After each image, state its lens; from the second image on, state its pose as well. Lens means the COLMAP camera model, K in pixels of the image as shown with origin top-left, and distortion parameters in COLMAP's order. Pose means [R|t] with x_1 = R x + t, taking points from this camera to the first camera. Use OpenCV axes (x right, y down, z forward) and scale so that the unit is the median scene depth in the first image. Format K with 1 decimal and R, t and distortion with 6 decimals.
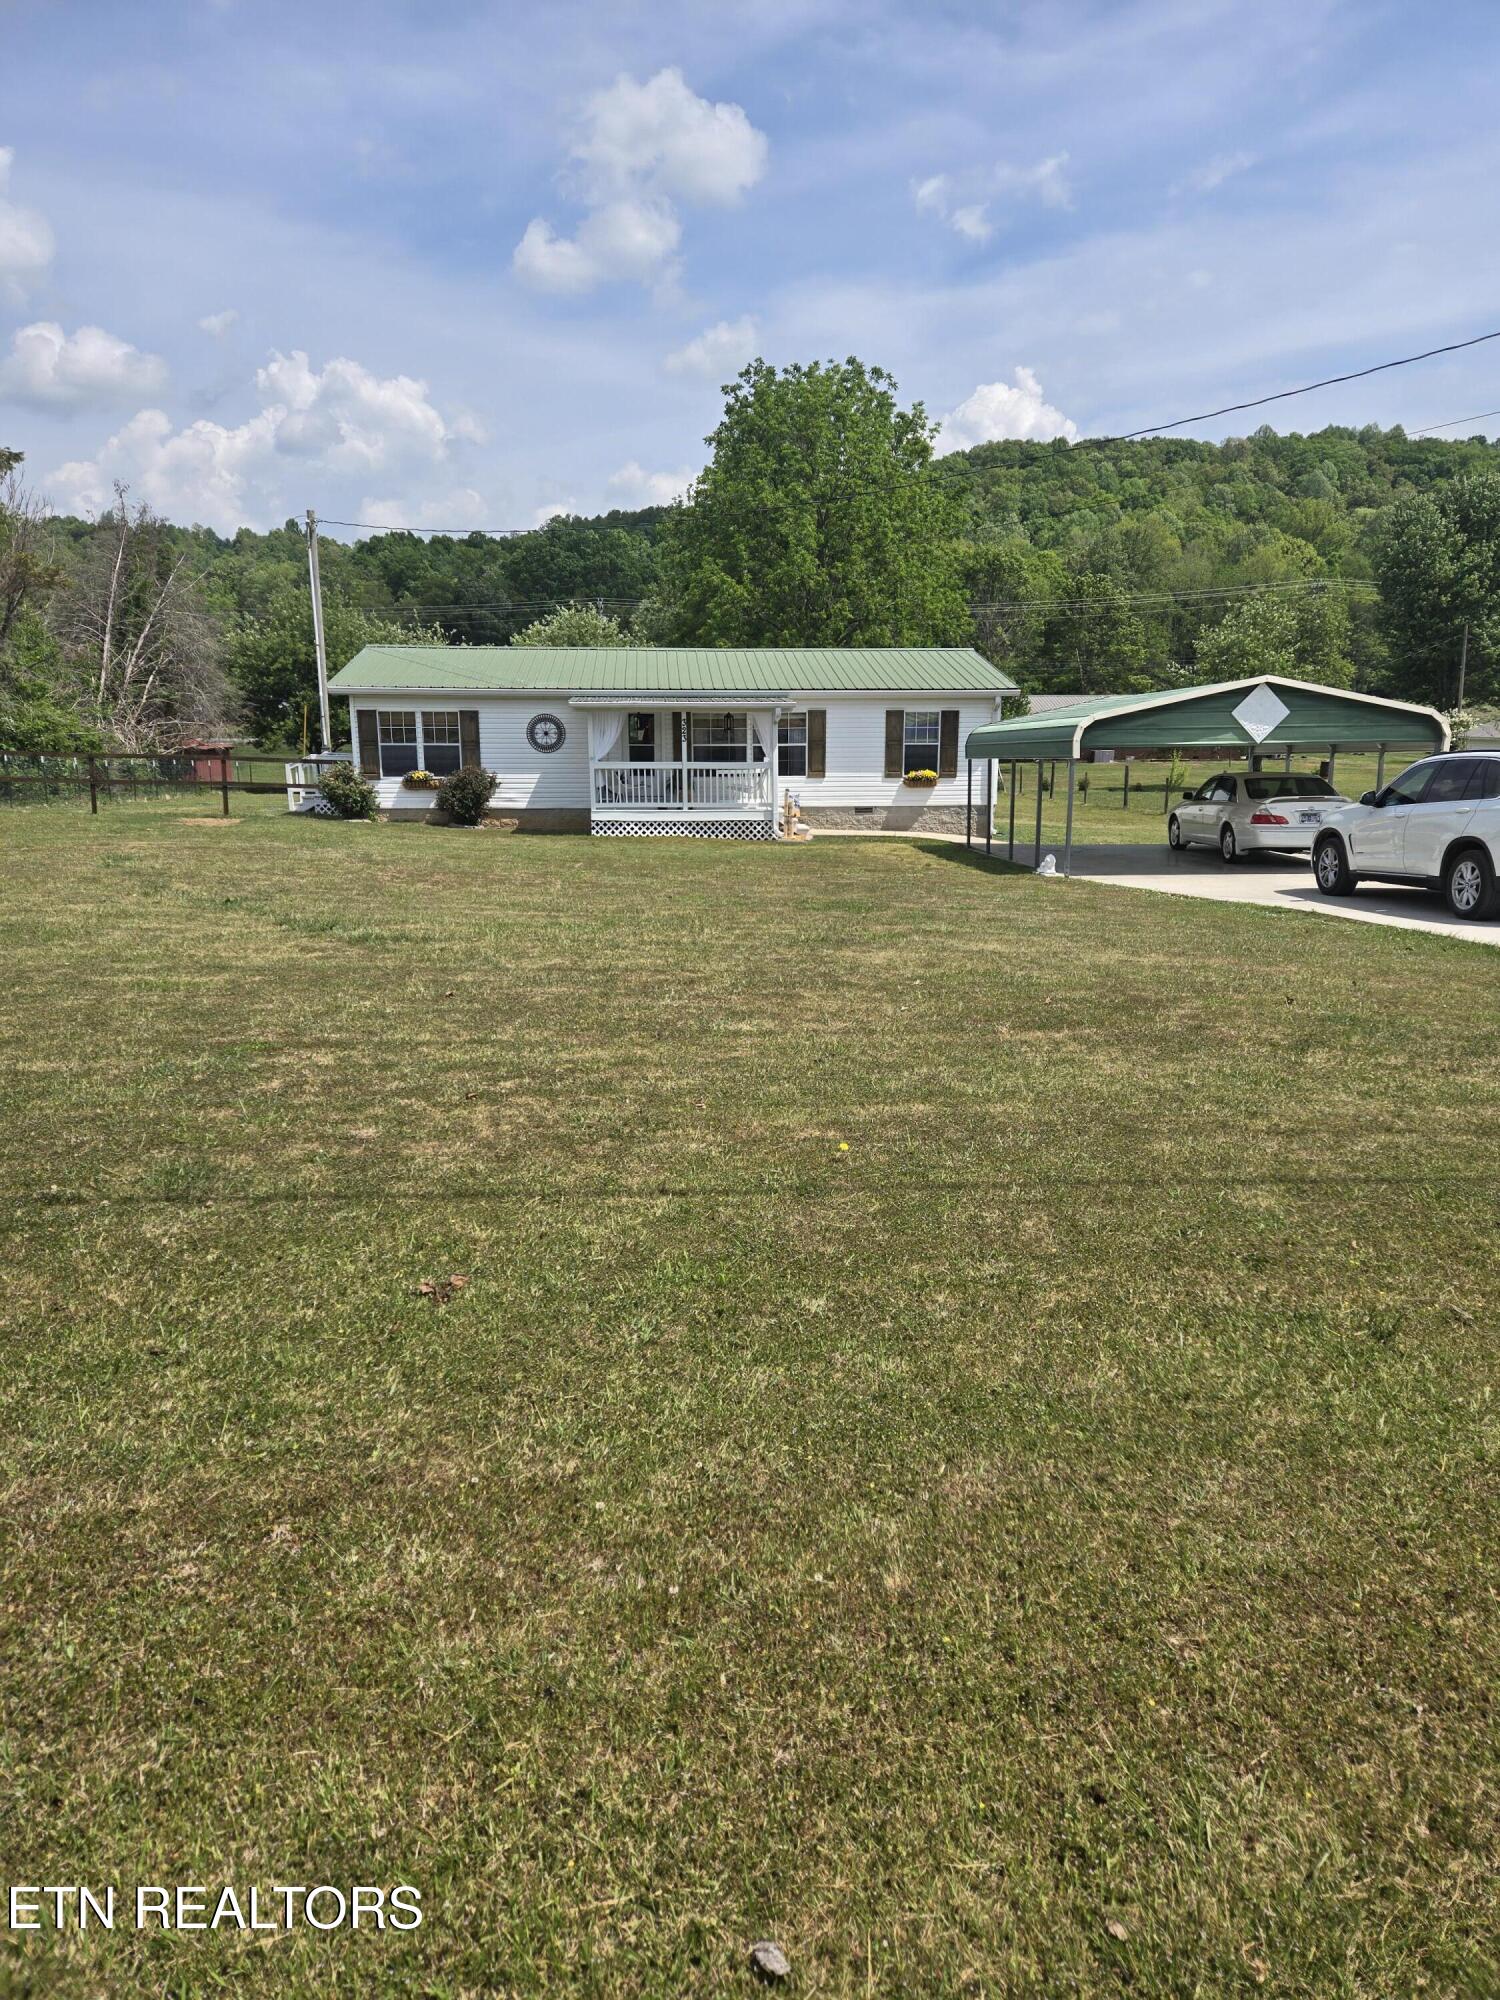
lens RADIAL K [[1358.3, 0, 768.0], [0, 1358.3, 1006.8], [0, 0, 1]] dist [0.096930, -0.089655]
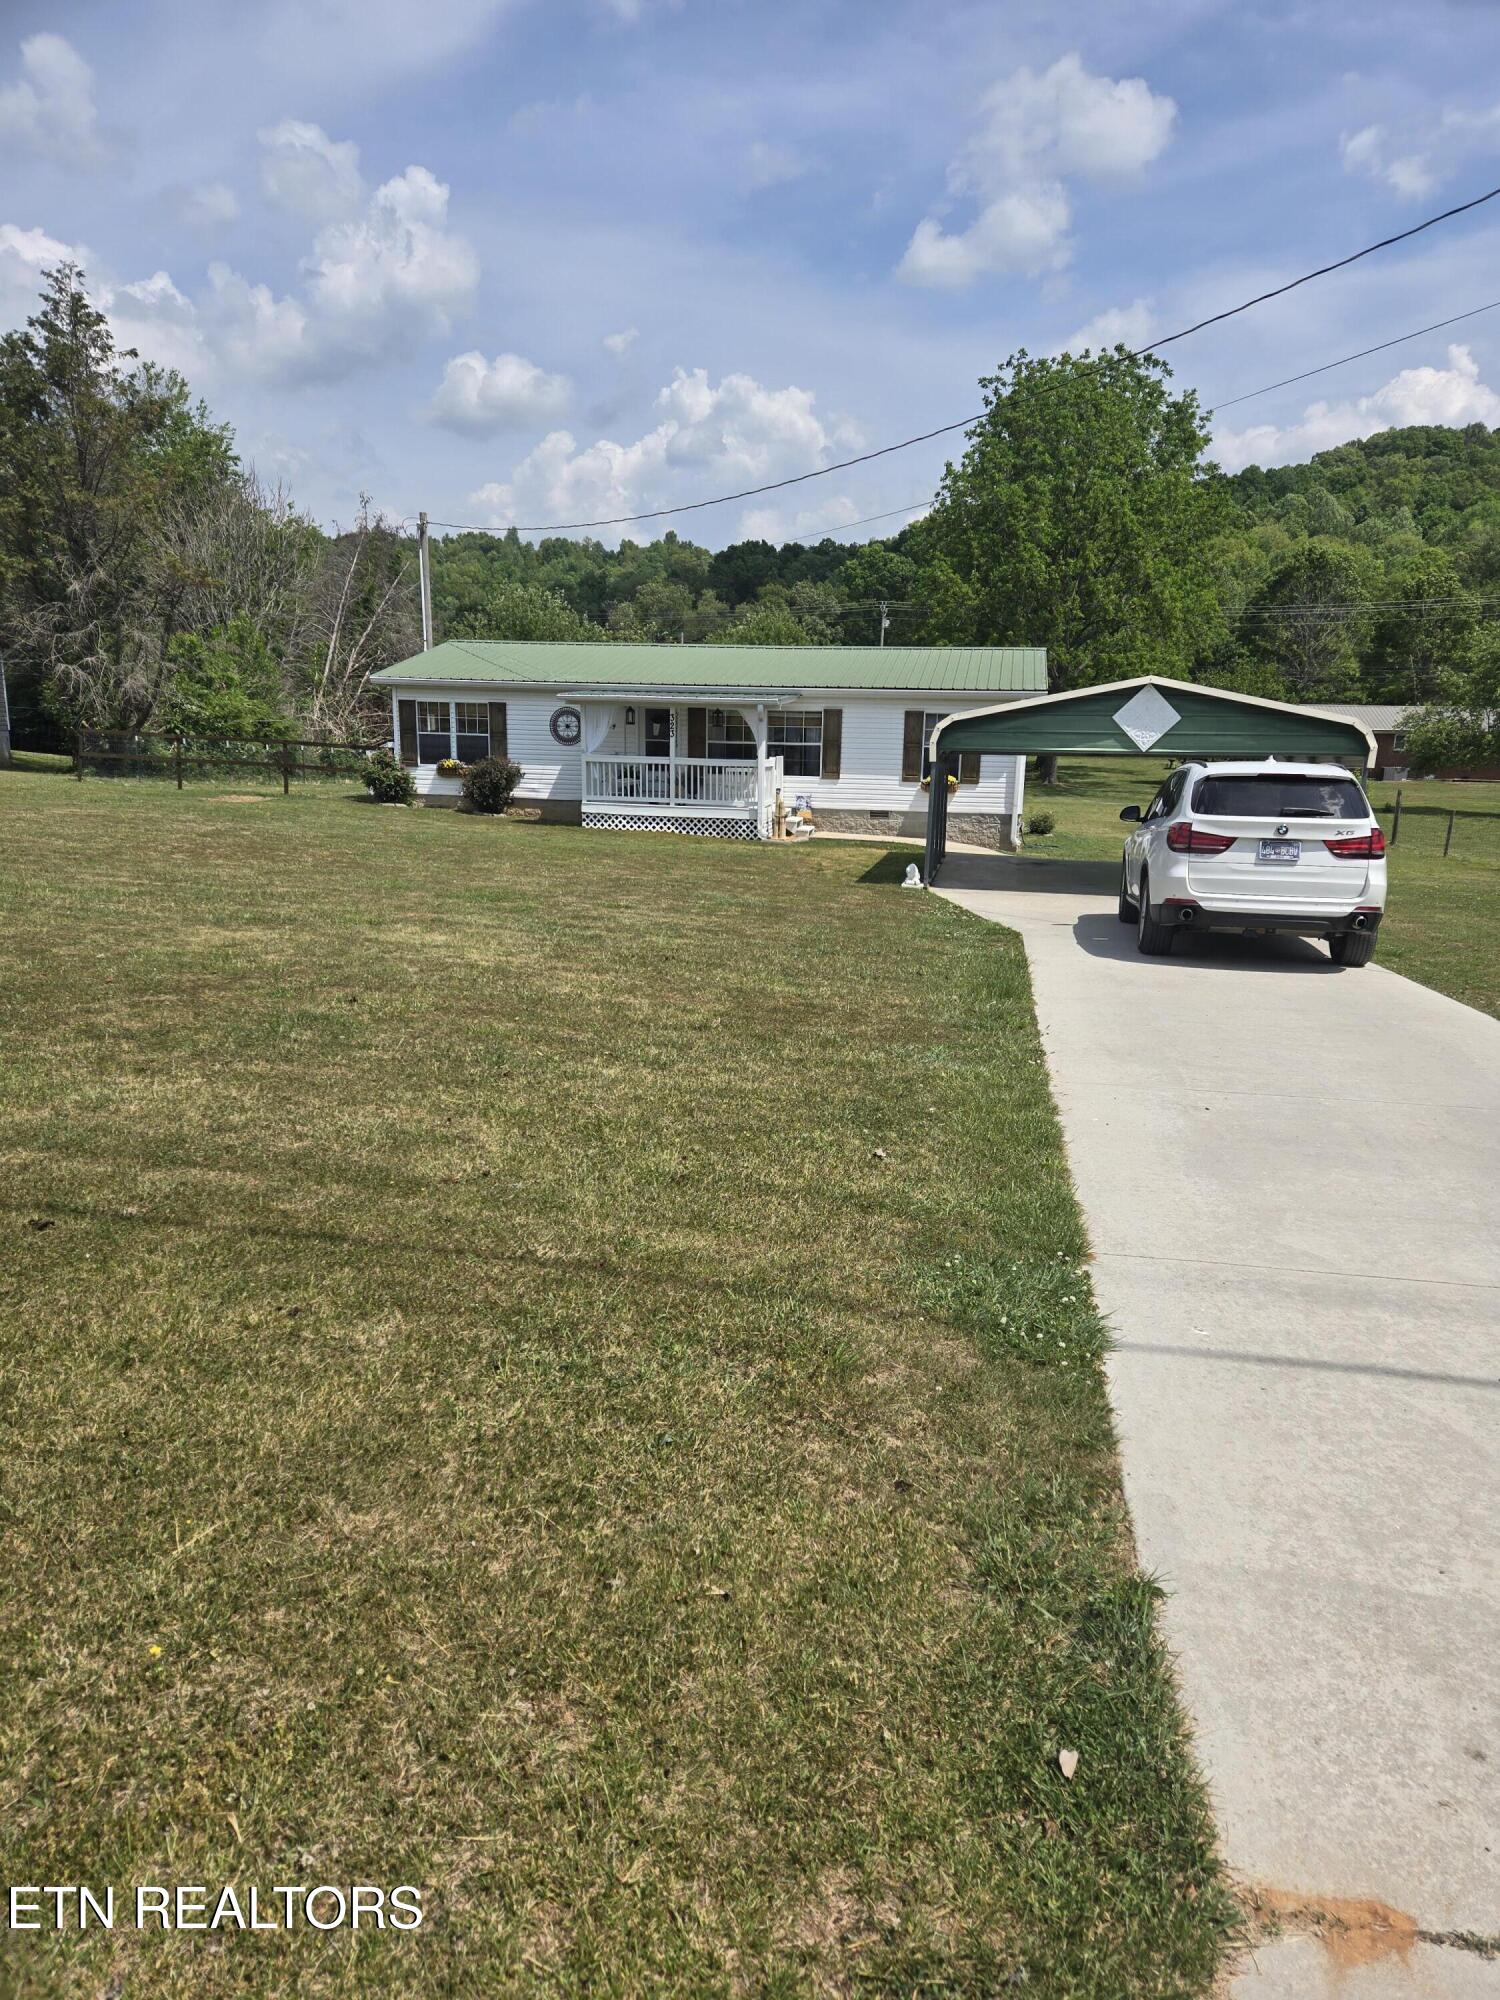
lens RADIAL K [[1358.5, 0, 748.1], [0, 1358.5, 1043.3], [0, 0, 1]] dist [0.073032, -0.051588]
pose [[0.964160, 0.083509, -0.251835, 0.245517], [-0.078276, 0.996458, 0.030745, -0.005542], [0.253511, -0.009930, 0.967282, 0.043268]]
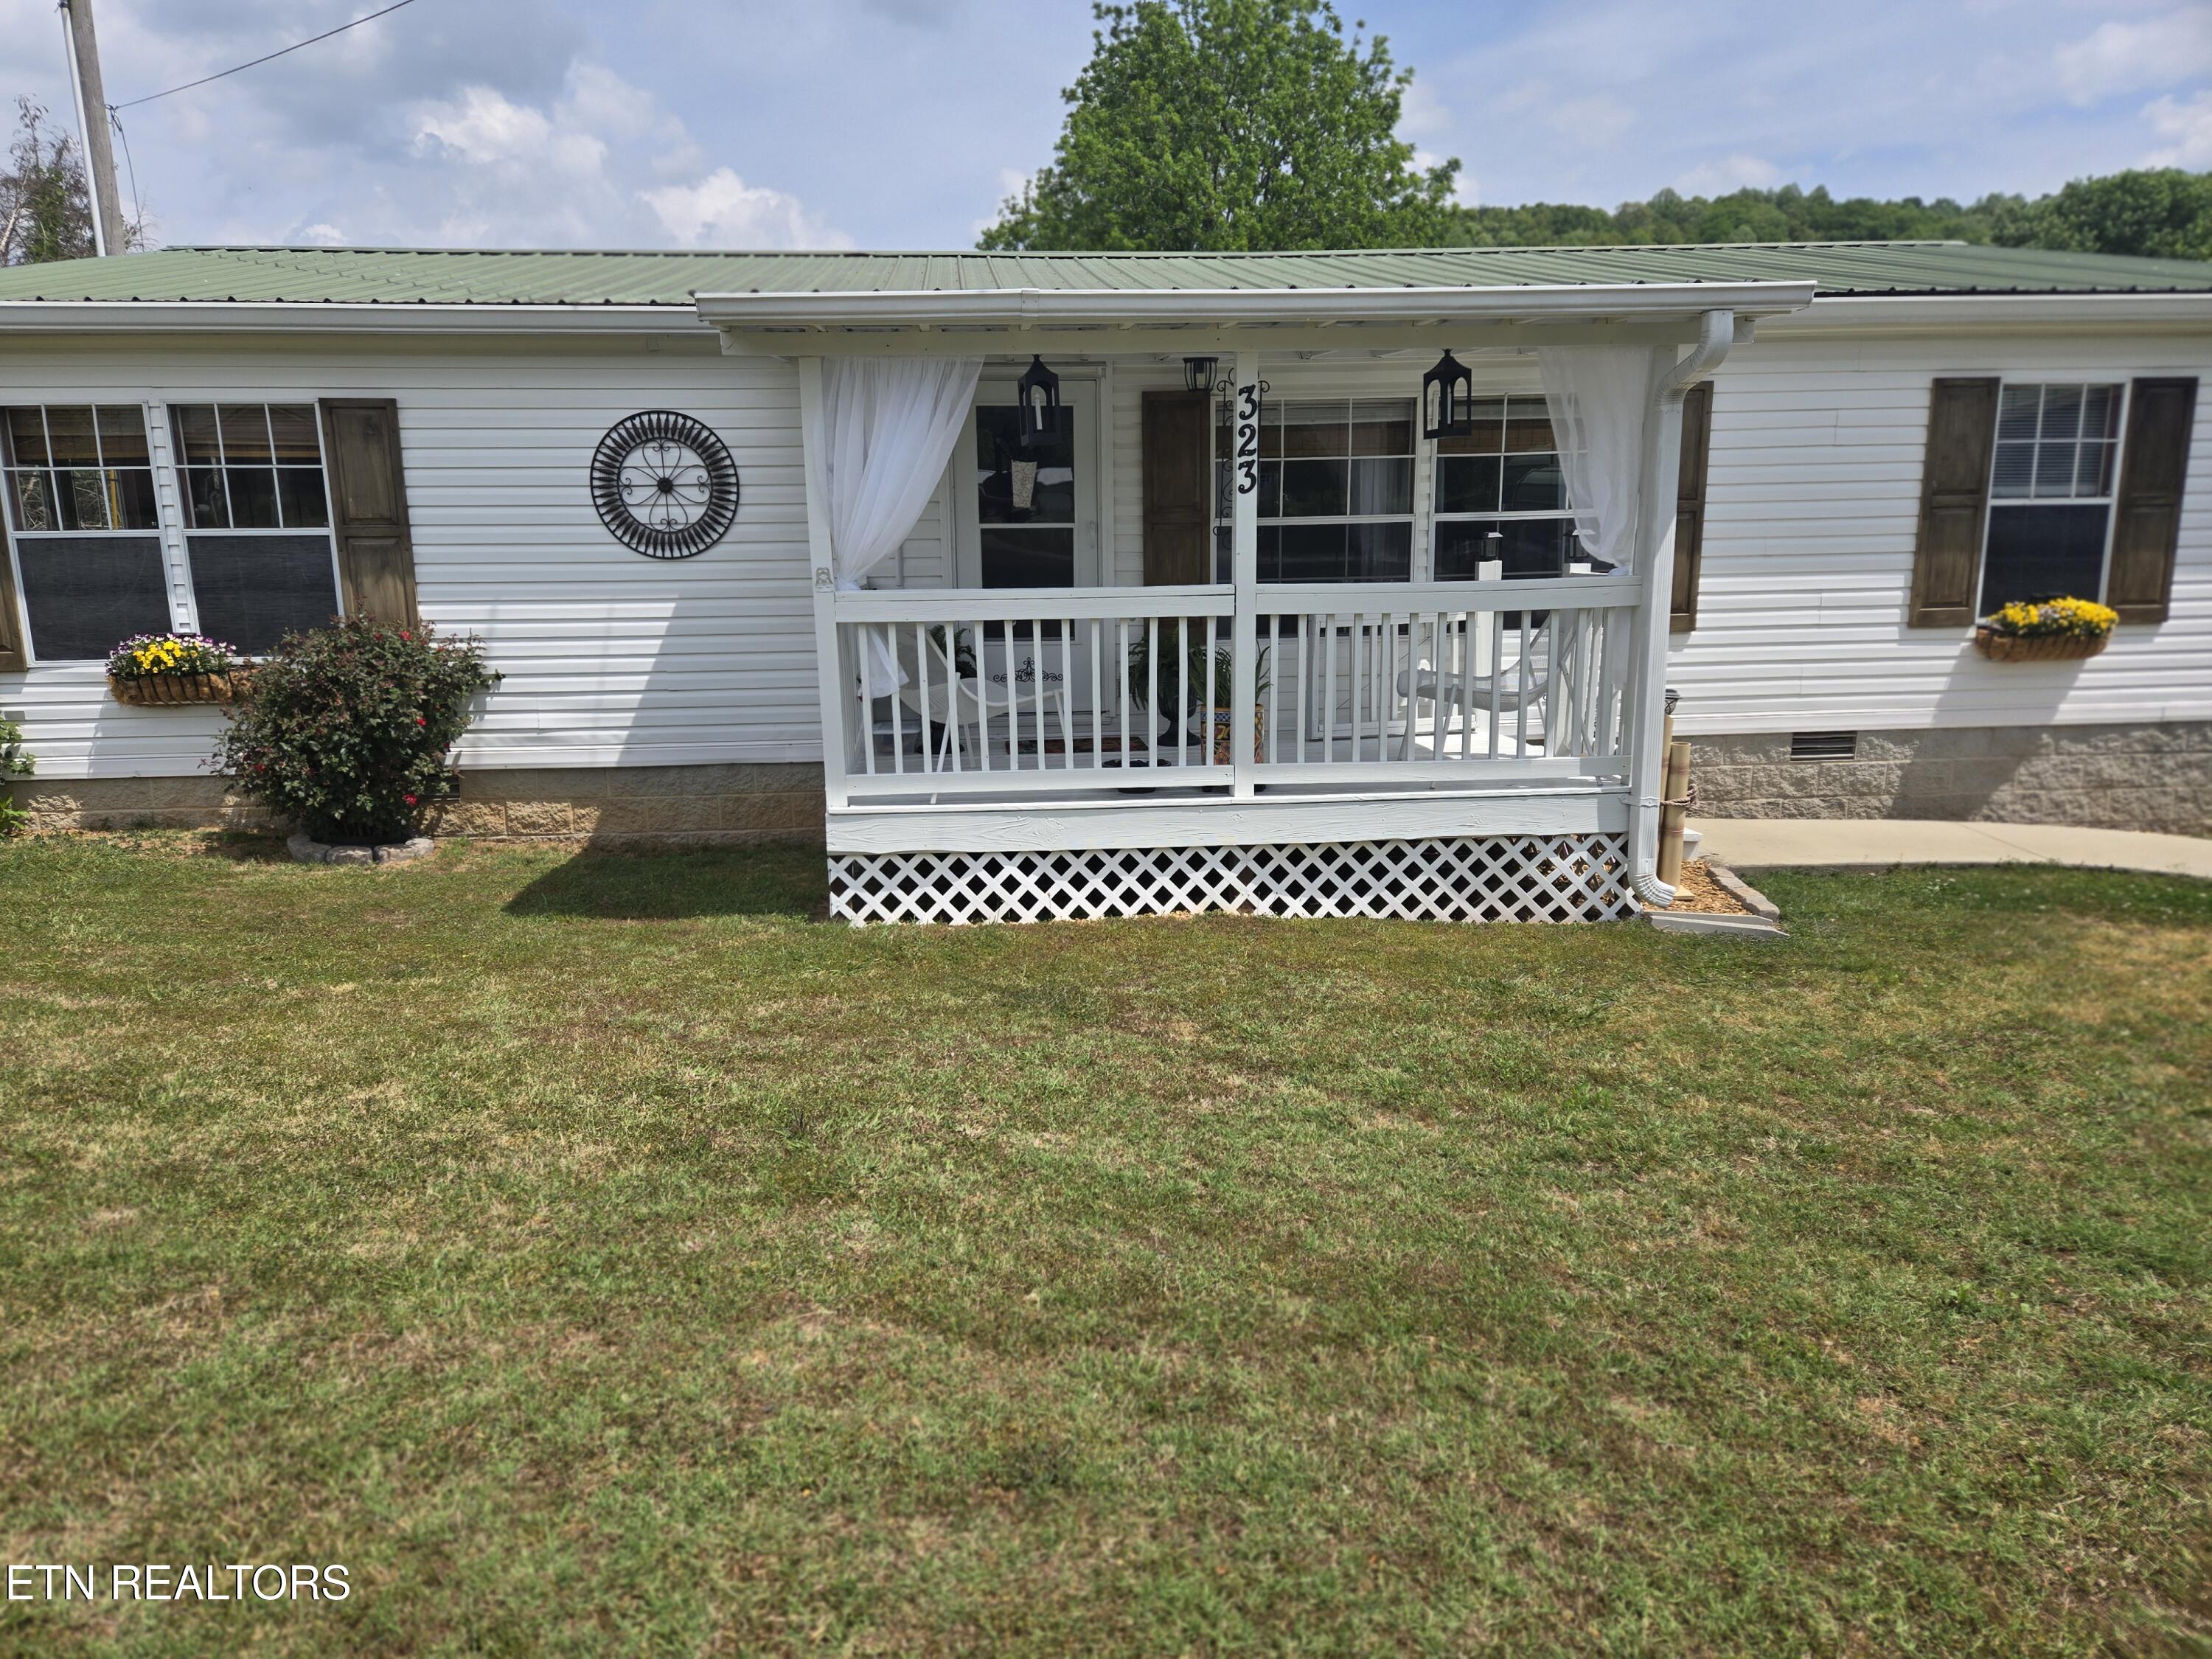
lens RADIAL K [[1502.3, 0, 1075.1], [0, 1502.3, 832.2], [0, 0, 1]] dist [0.096930, -0.089655]
pose [[0.999844, -0.012938, -0.011992, -0.081238], [0.012758, 0.999807, -0.014951, -0.128303], [0.012183, 0.014795, 0.999816, 0.711303]]
